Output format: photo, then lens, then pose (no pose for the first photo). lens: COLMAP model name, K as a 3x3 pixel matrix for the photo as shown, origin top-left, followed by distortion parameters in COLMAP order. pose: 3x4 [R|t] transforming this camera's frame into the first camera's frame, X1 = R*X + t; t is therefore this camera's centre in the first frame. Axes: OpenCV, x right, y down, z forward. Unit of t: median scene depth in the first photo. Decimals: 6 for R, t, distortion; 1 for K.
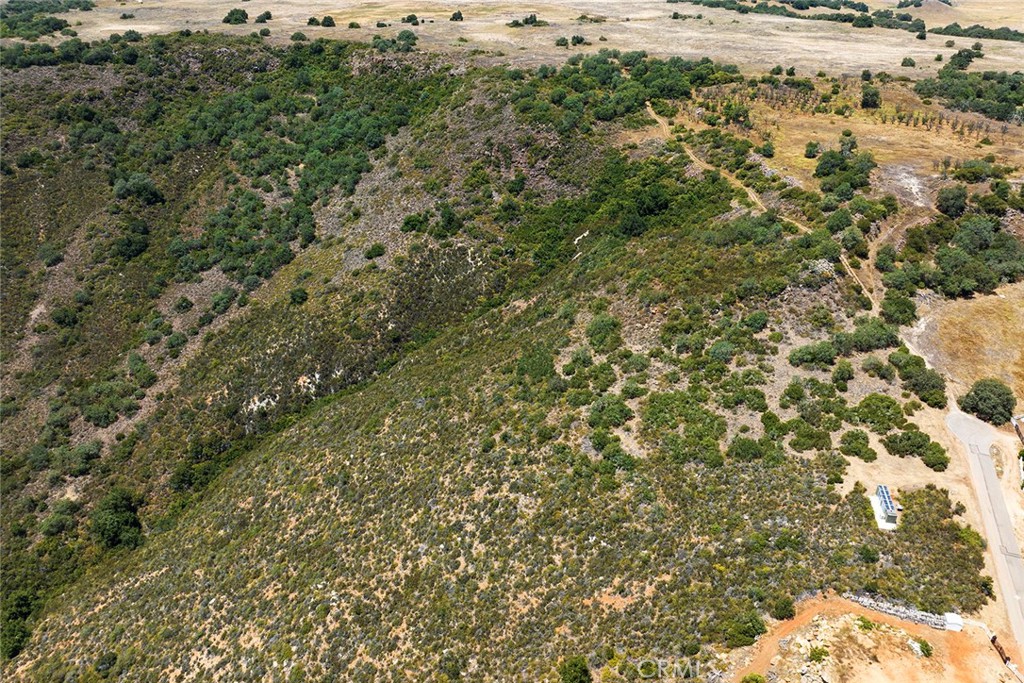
lens RADIAL K [[717.1, 0, 513.5], [0, 717.1, 291.4], [0, 0, 1]] dist [-0.040734, -0.000597]
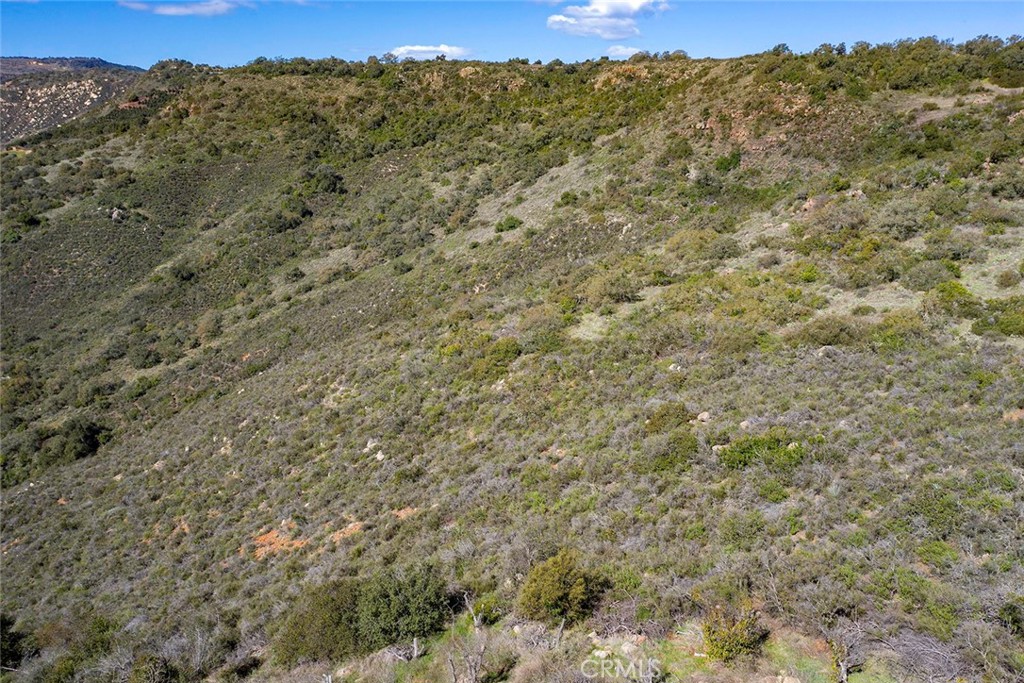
lens RADIAL K [[806.3, 0, 512.0], [0, 806.3, 341.5], [0, 0, 1]] dist [-0.009559, 0.032085]
pose [[0.891351, 0.131232, -0.433904, 0.204181], [-0.203921, 0.970942, -0.125249, 0.180538], [0.404859, 0.200123, 0.892211, 0.311779]]
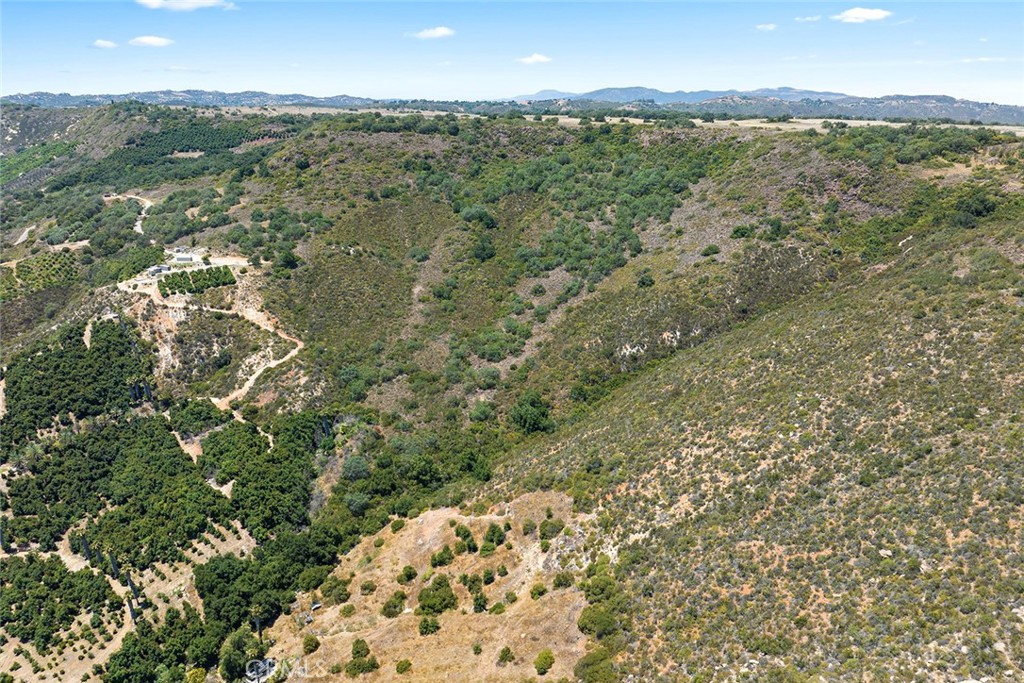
lens RADIAL K [[711.8, 0, 514.3], [0, 711.8, 339.6], [0, 0, 1]] dist [-0.039001, -0.000530]
pose [[0.980621, 0.062748, -0.185592, -0.312516], [-0.091672, 0.984178, -0.151624, 0.321139], [0.173141, 0.165699, 0.970858, -0.172340]]
